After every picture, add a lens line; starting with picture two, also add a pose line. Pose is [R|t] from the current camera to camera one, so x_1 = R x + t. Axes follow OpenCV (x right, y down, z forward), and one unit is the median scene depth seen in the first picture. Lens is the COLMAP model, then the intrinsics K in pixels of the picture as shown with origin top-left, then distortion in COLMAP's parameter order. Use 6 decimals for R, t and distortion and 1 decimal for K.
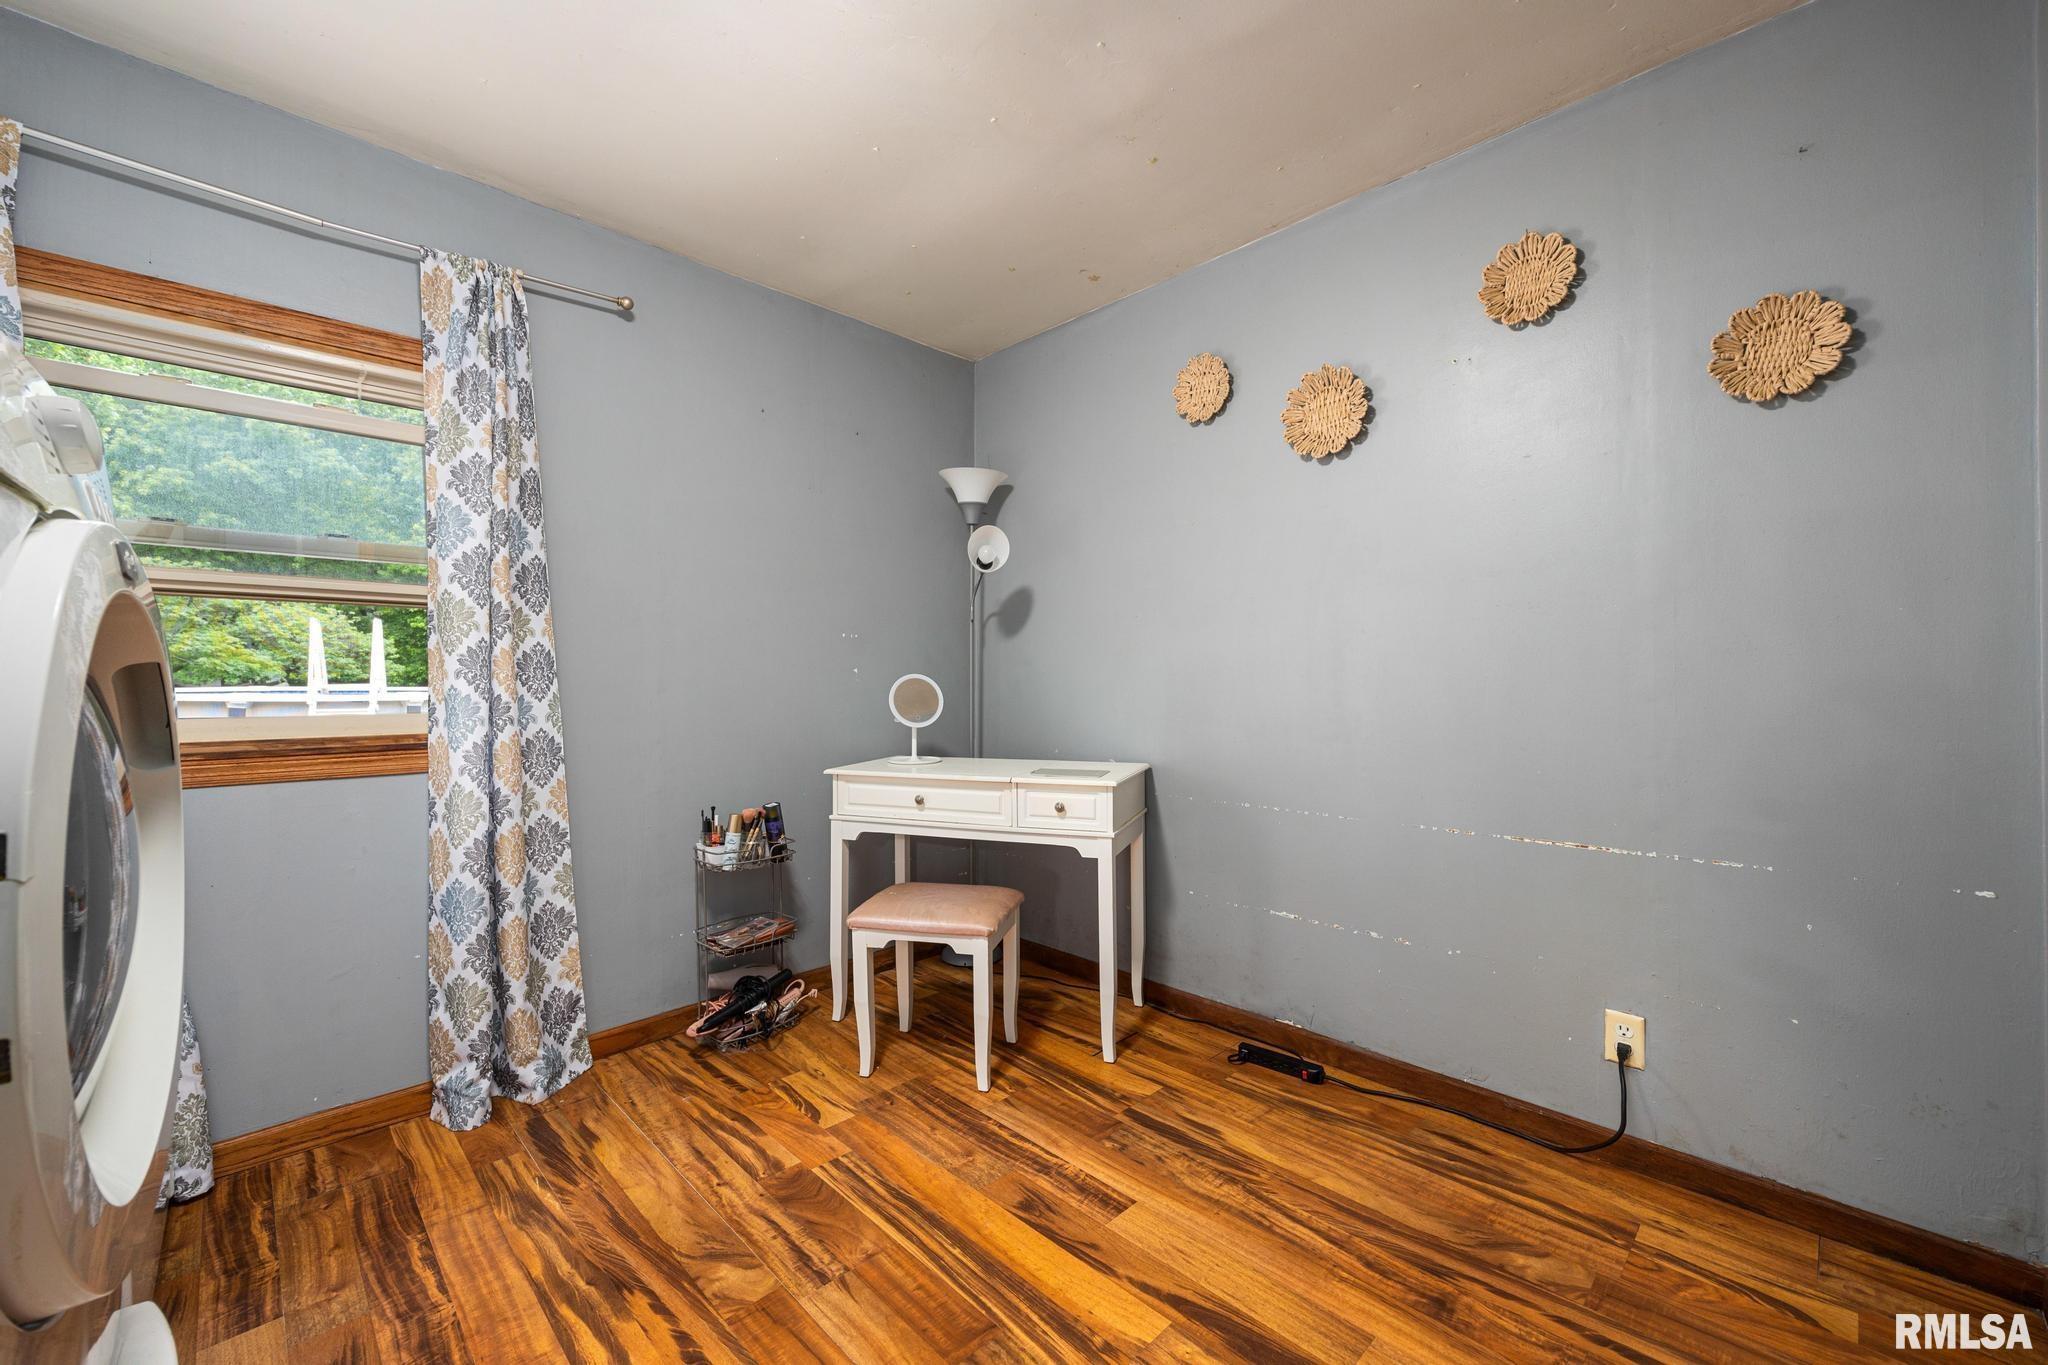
lens RADIAL K [[808.6, 0, 1023.6], [0, 808.6, 678.4], [0, 0, 1]] dist [-0.000791, 0.000000]
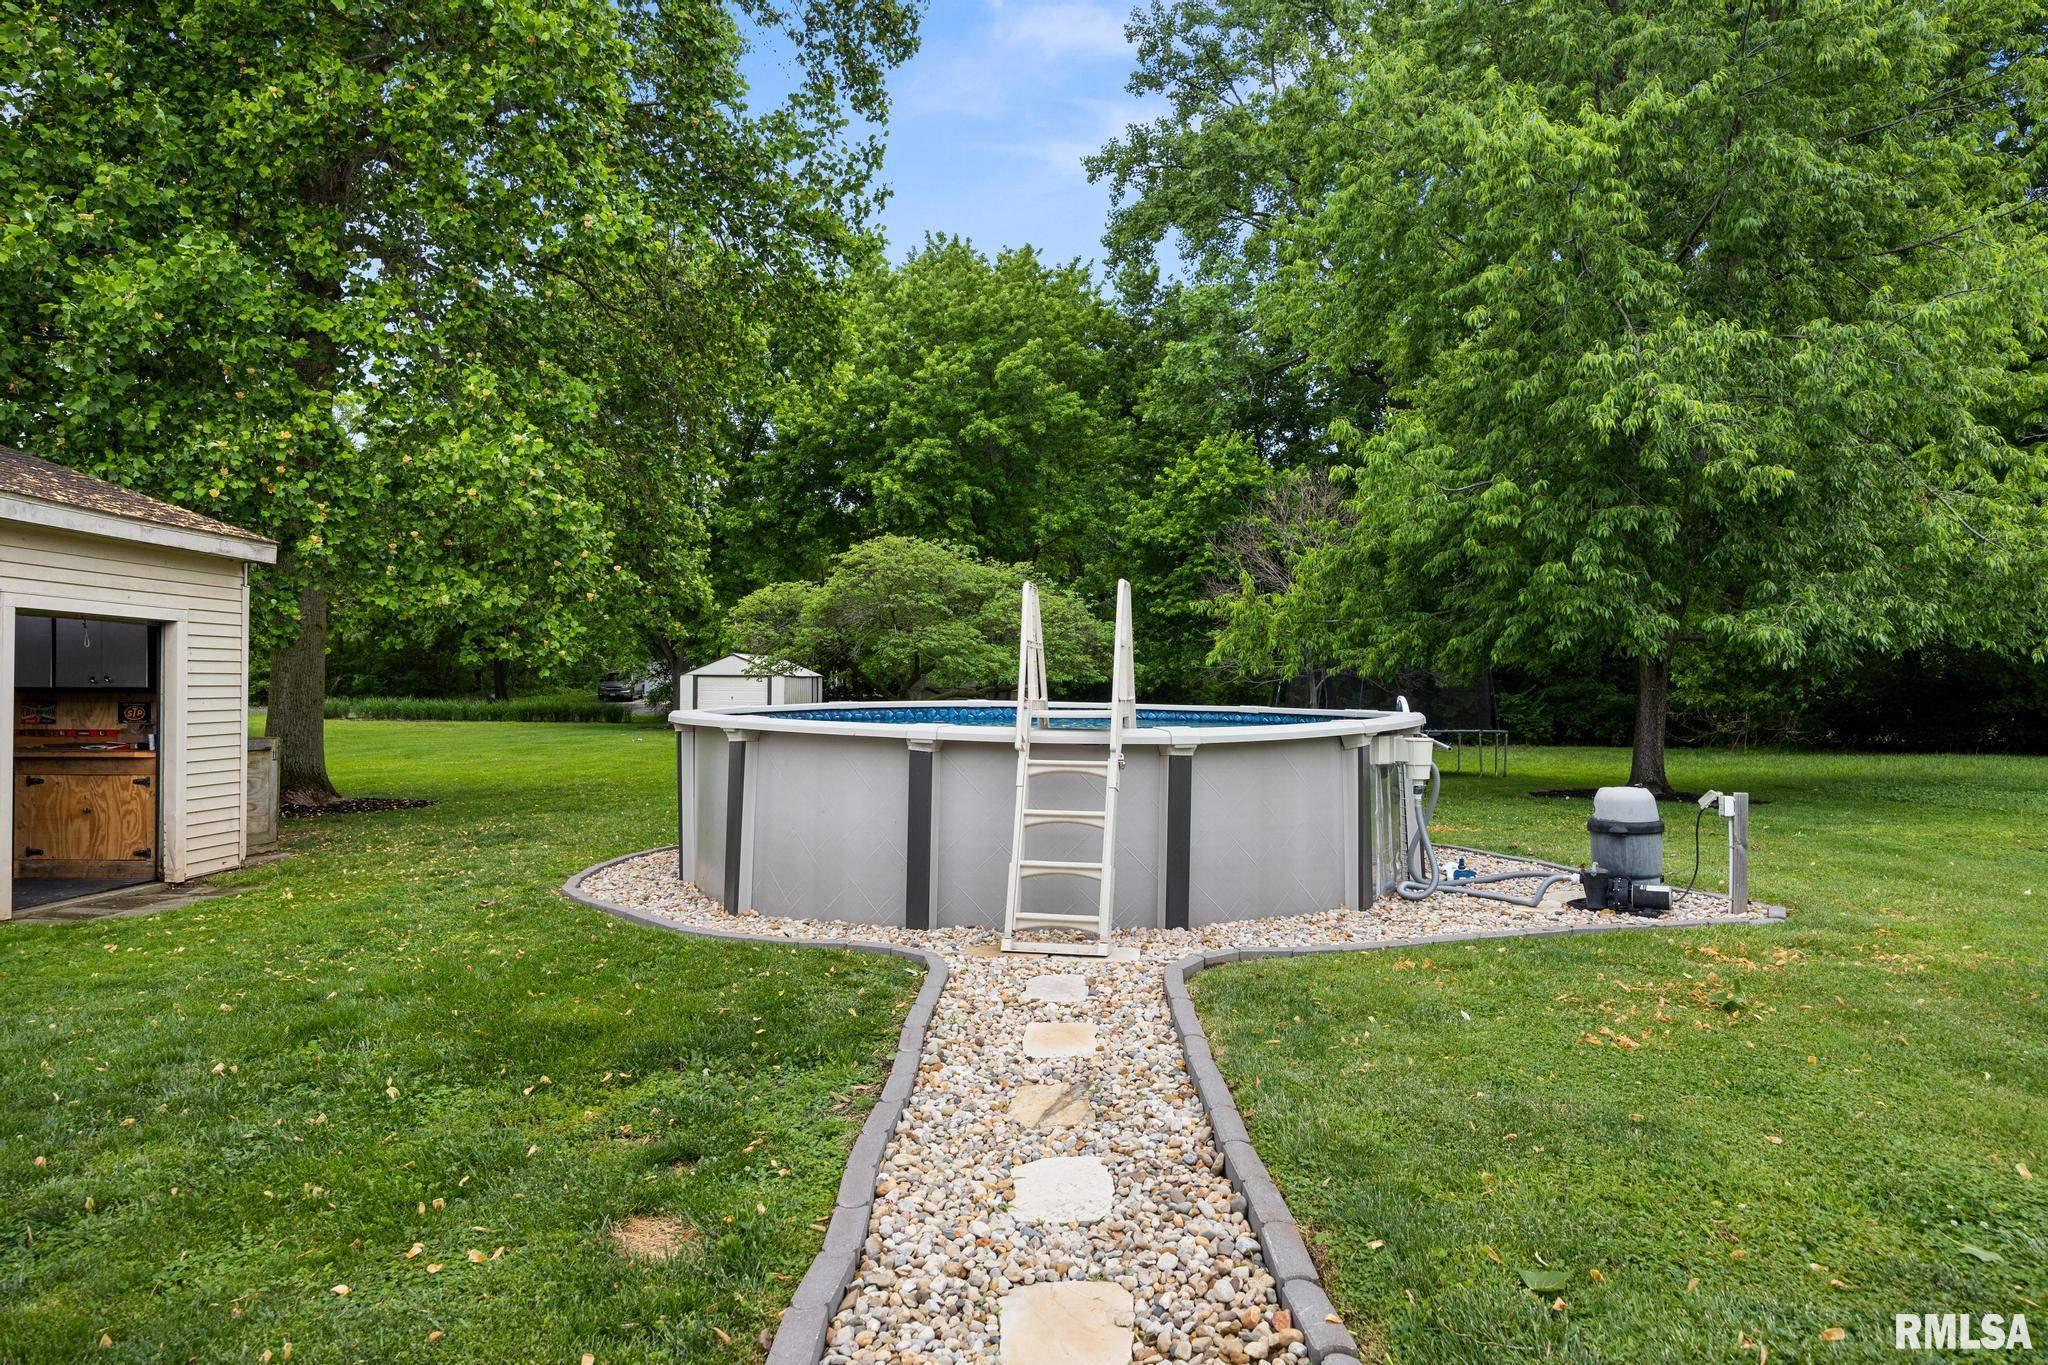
lens RADIAL K [[1202.7, 0, 1022.9], [0, 1202.7, 682.6], [0, 0, 1]] dist [0.005387, -0.002431]
pose [[0.731578, 0.009402, -0.681693, -0.097374], [-0.008487, 0.999953, 0.004683, -0.003331], [0.681705, 0.002360, 0.731624, 0.118874]]
